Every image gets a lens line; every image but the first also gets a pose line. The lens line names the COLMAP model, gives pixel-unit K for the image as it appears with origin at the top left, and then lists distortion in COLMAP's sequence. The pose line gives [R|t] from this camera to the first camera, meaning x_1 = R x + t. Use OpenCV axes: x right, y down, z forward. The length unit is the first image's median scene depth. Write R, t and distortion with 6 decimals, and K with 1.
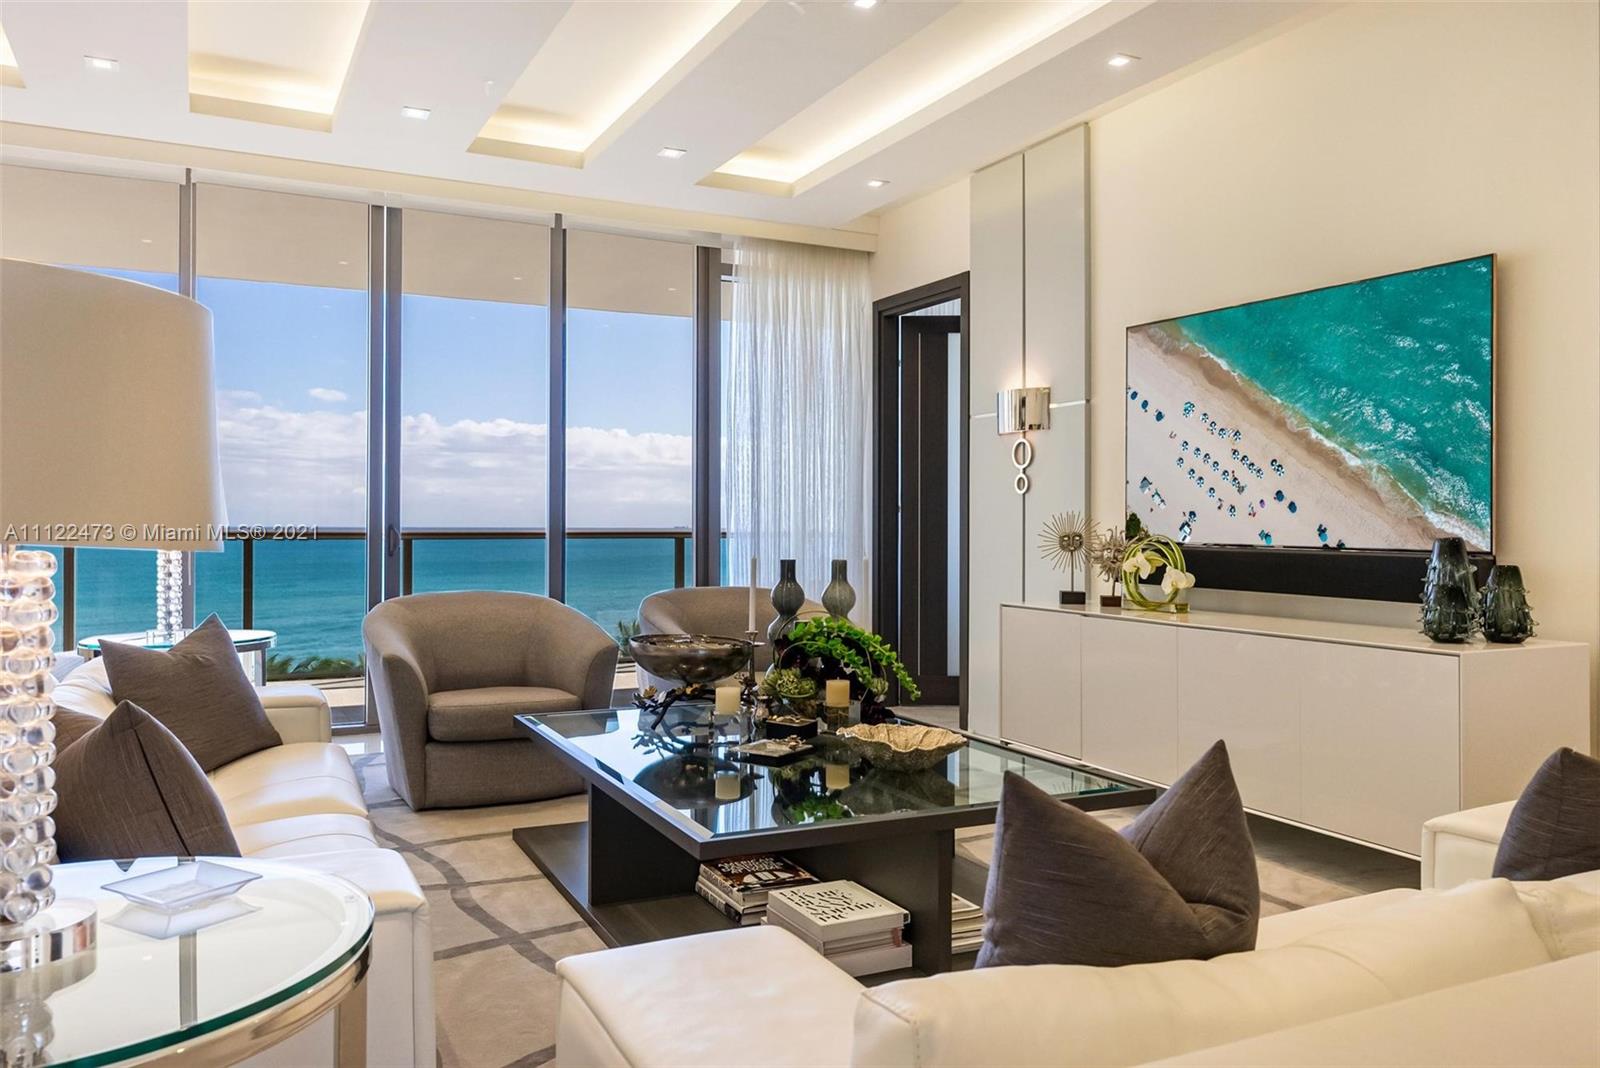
lens RADIAL K [[1207.9, 0, 800.0], [0, 1207.9, 534.0], [0, 0, 1]] dist [0.011423, 0.003204]
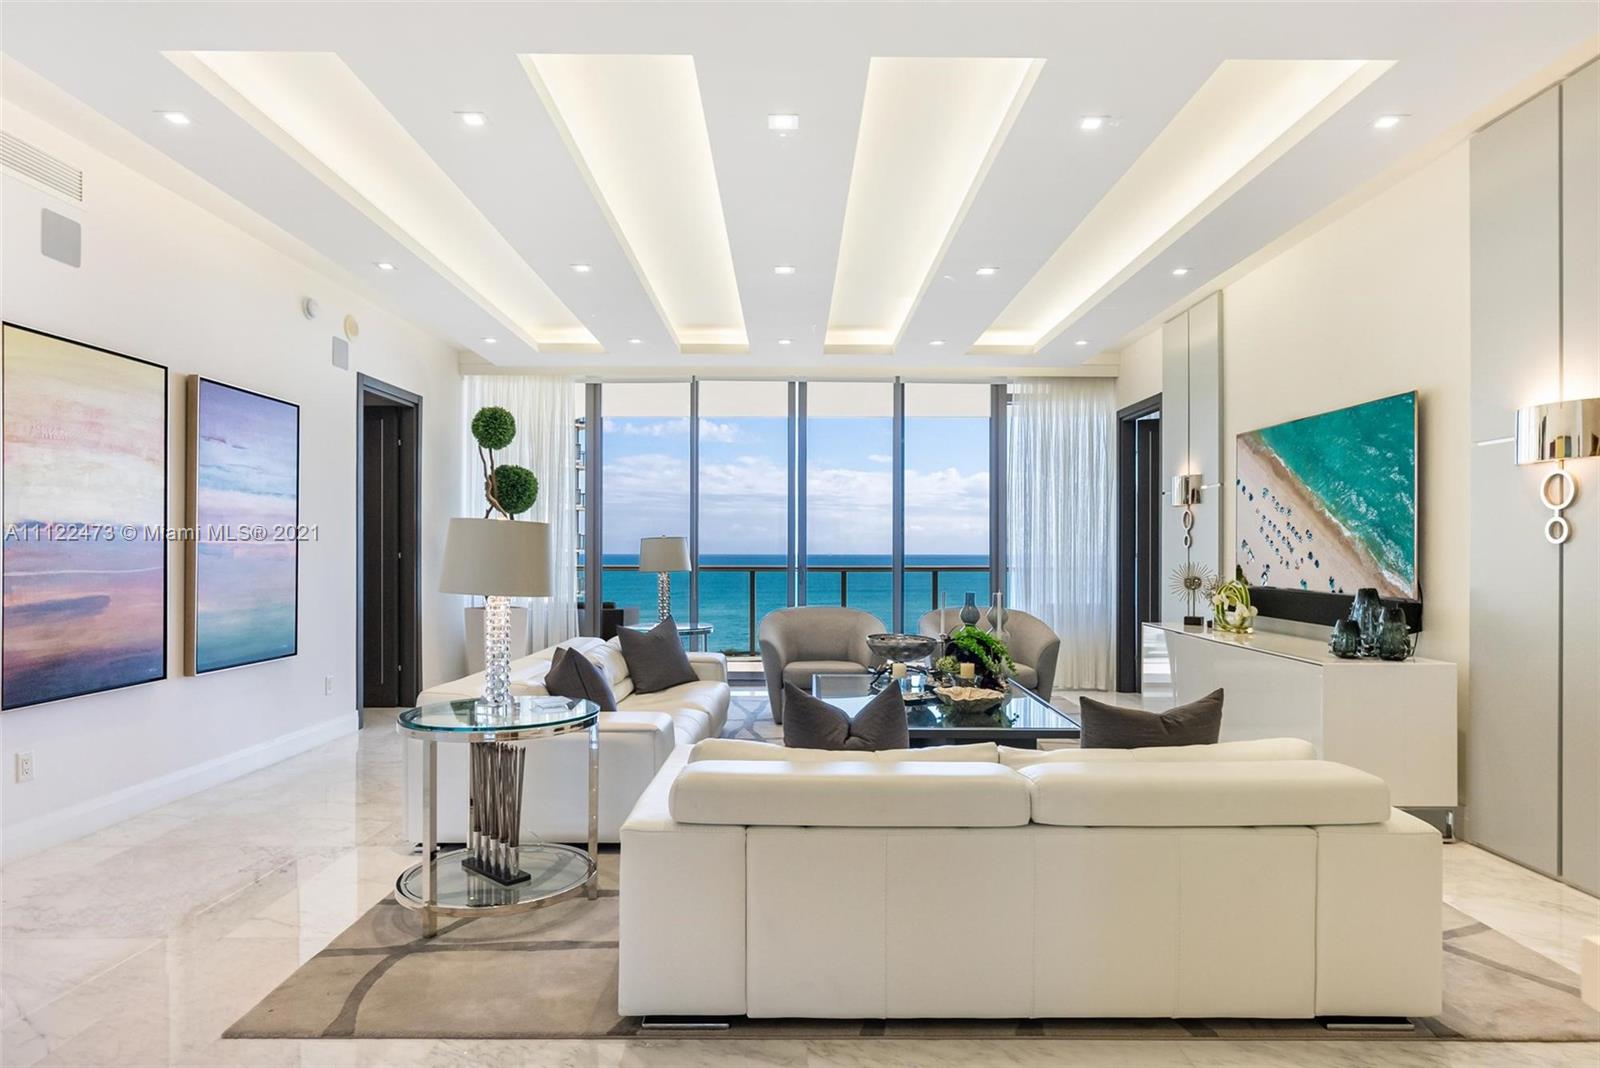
lens RADIAL K [[925.1, 0, 795.9], [0, 925.1, 540.7], [0, 0, 1]] dist [0.000153, -0.000477]
pose [[0.897150, -0.001316, -0.441723, 0.342452], [-0.008320, 0.999768, -0.019877, -0.022865], [0.441647, 0.021508, 0.896931, -0.255750]]
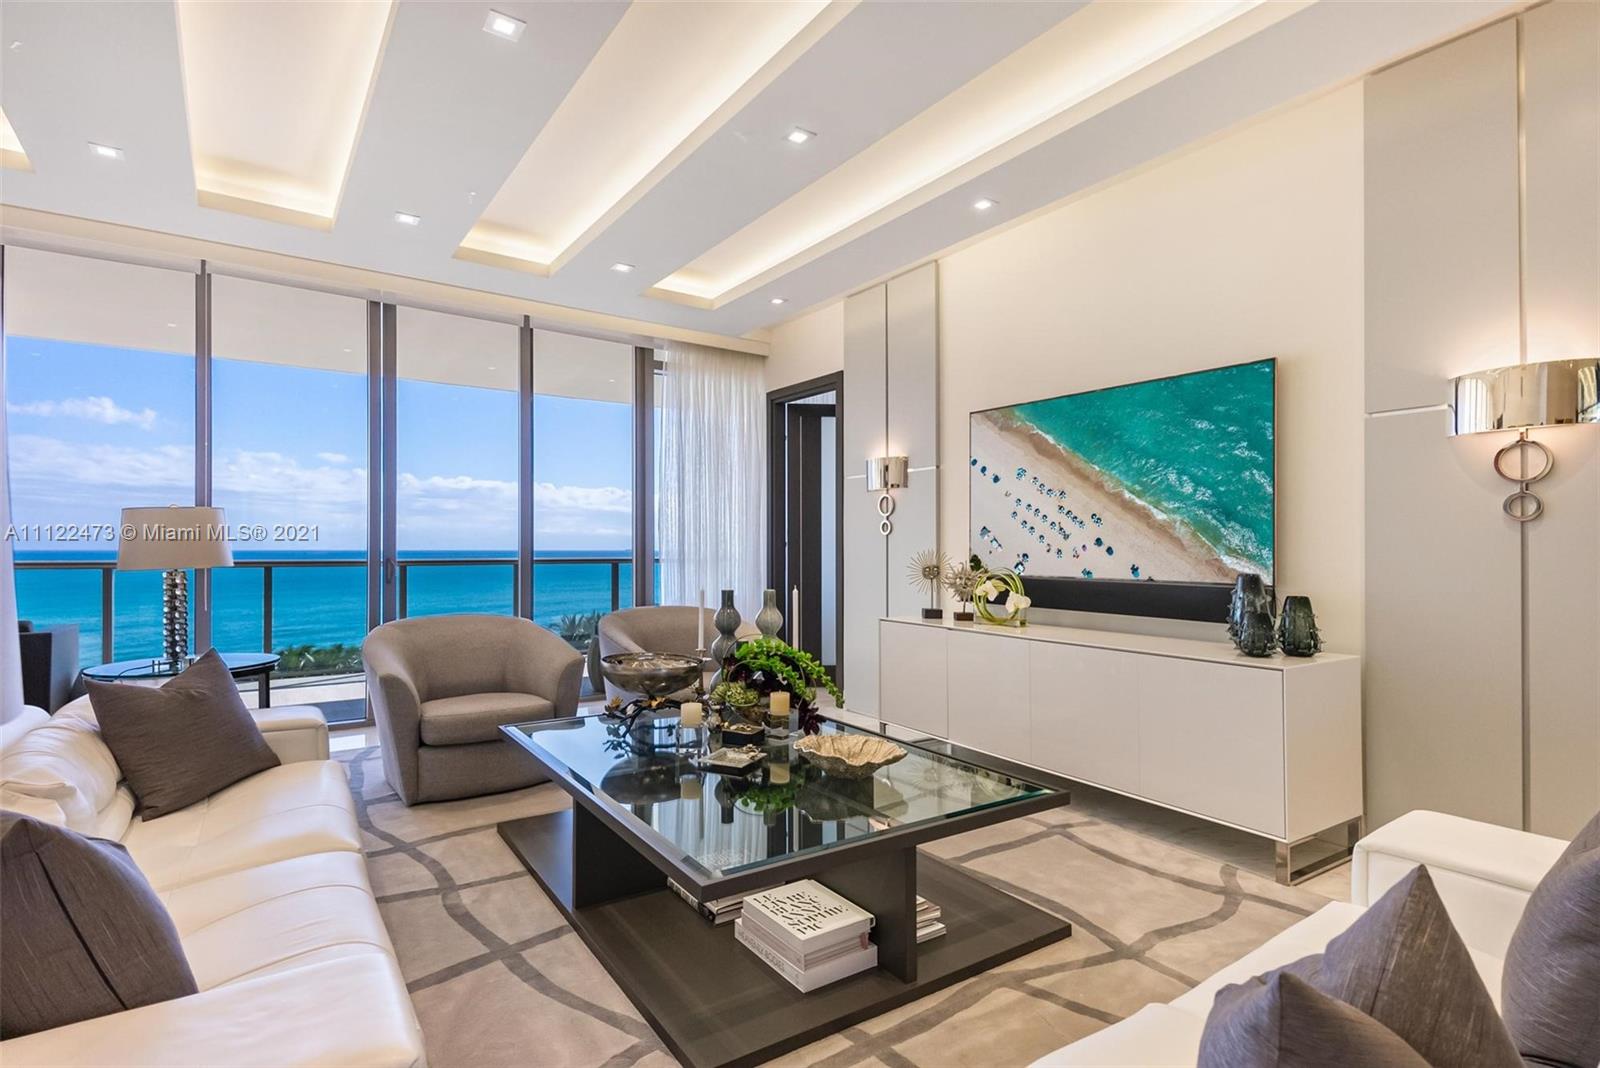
lens RADIAL K [[797.3, 0, 794.7], [0, 797.3, 546.8], [0, 0, 1]] dist [0.030578, -0.000194]
pose [[0.990083, 0.001994, 0.140468, -0.059779], [-0.000729, 0.999959, -0.009054, -0.016609], [-0.140480, 0.008862, 0.990044, 0.179891]]
